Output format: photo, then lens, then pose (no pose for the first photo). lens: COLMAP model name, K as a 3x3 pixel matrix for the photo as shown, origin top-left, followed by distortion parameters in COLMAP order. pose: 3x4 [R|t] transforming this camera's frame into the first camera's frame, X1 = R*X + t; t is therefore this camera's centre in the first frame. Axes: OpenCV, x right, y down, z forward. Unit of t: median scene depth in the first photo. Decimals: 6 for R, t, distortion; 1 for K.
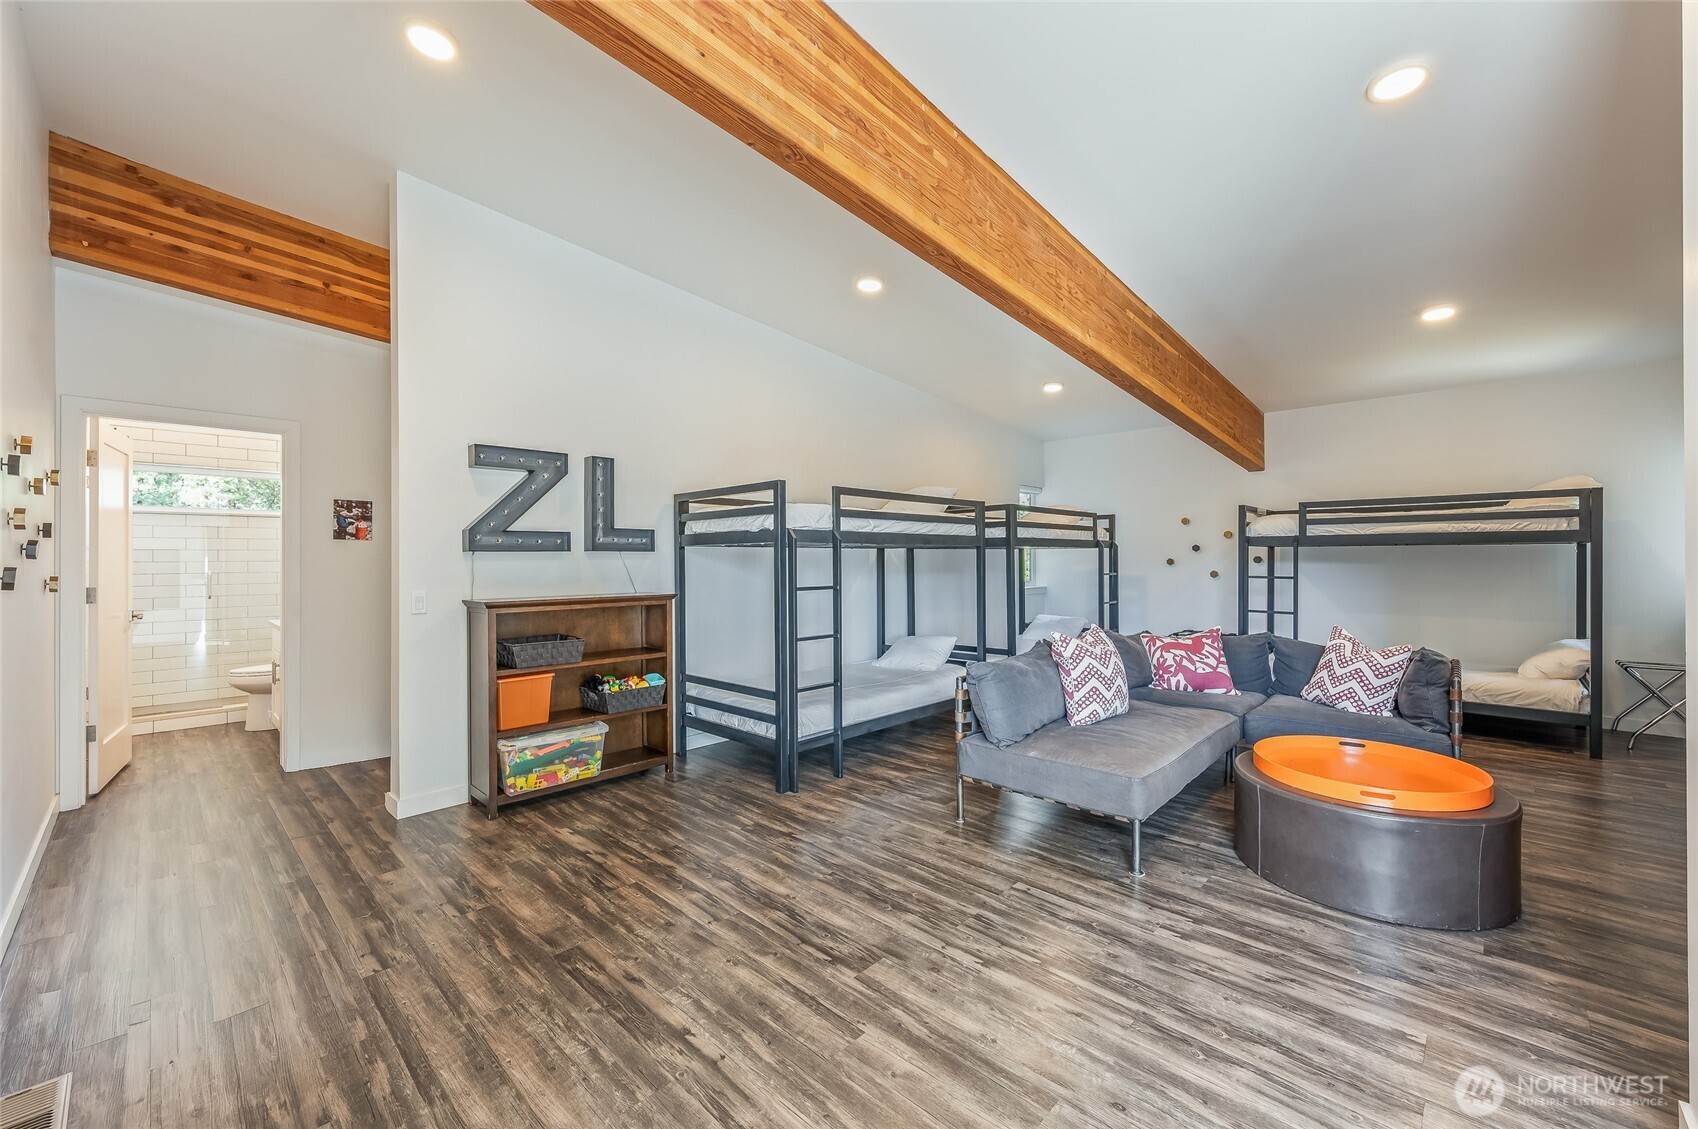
lens RADIAL K [[677.7, 0, 843.0], [0, 677.7, 558.1], [0, 0, 1]] dist [-0.000981, 0.000650]
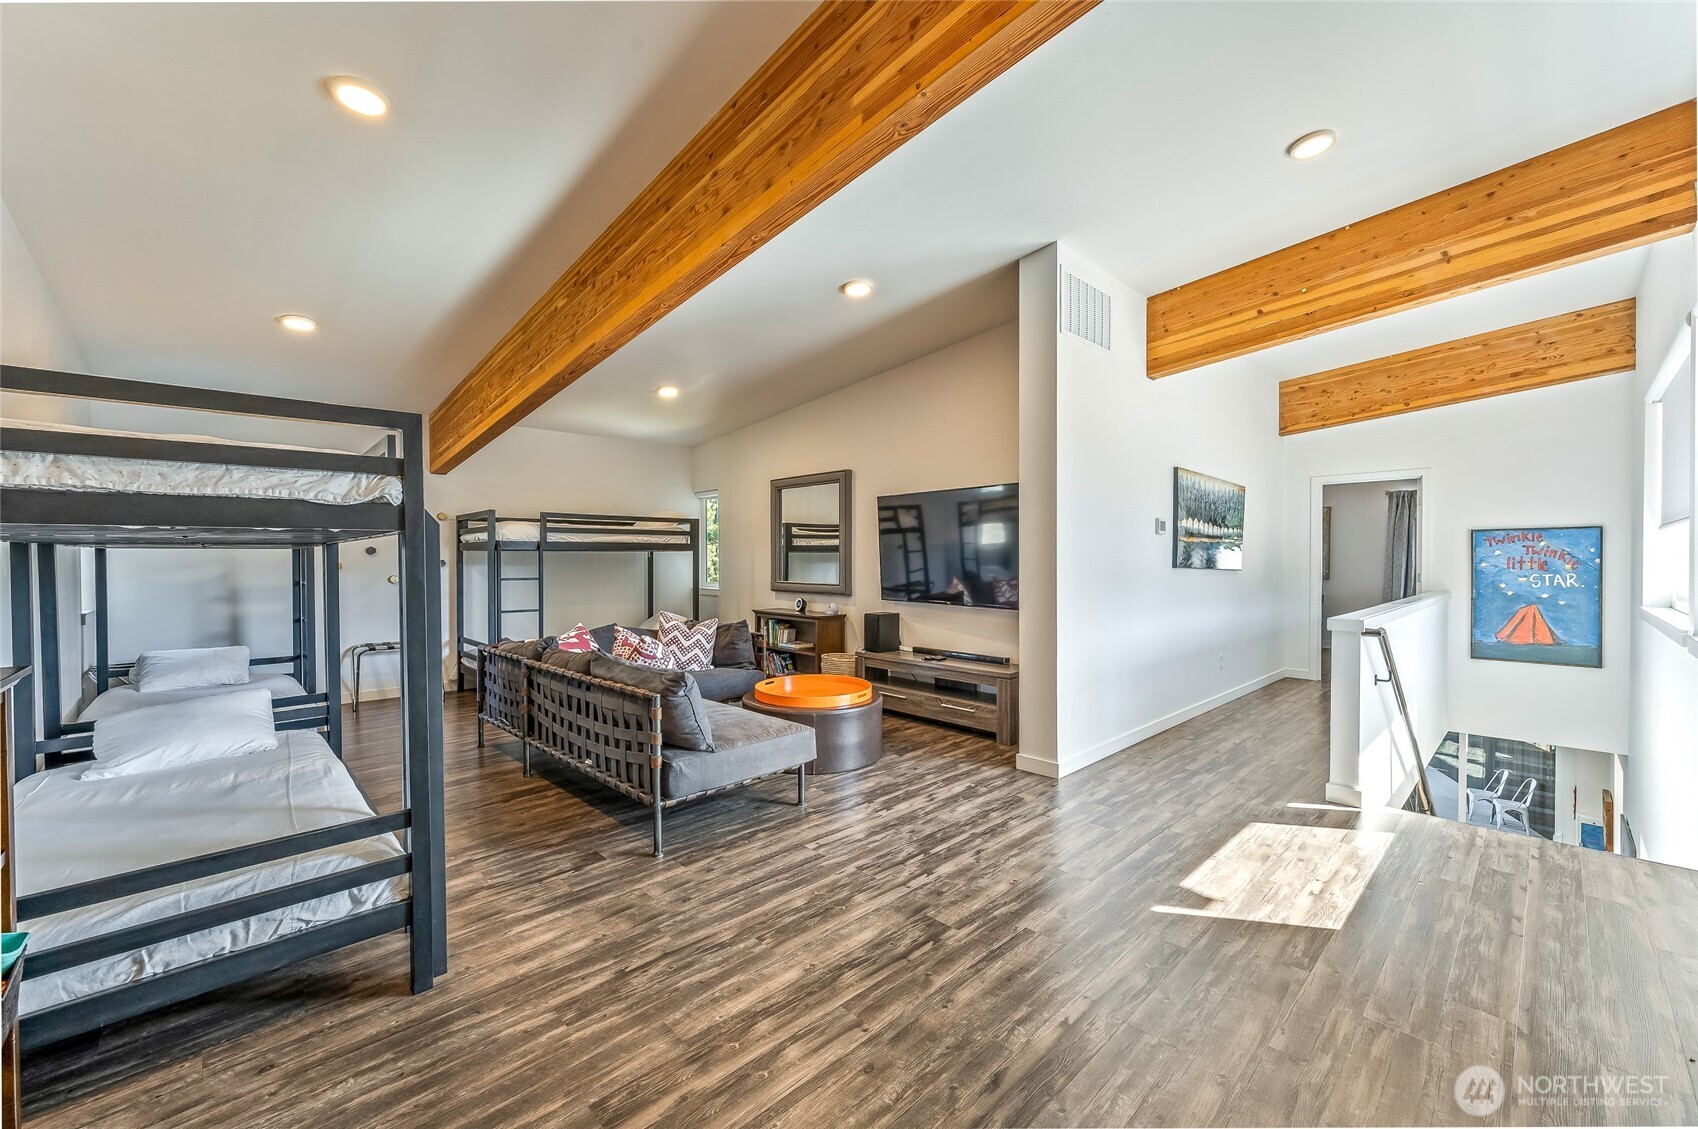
lens RADIAL K [[677.7, 0, 843.2], [0, 677.7, 566.6], [0, 0, 1]] dist [-0.000981, 0.000650]
pose [[0.038420, -0.008082, 0.999229, -0.935018], [0.005680, 0.999953, 0.007869, 0.005584], [-0.999246, 0.005373, 0.038464, 0.965057]]
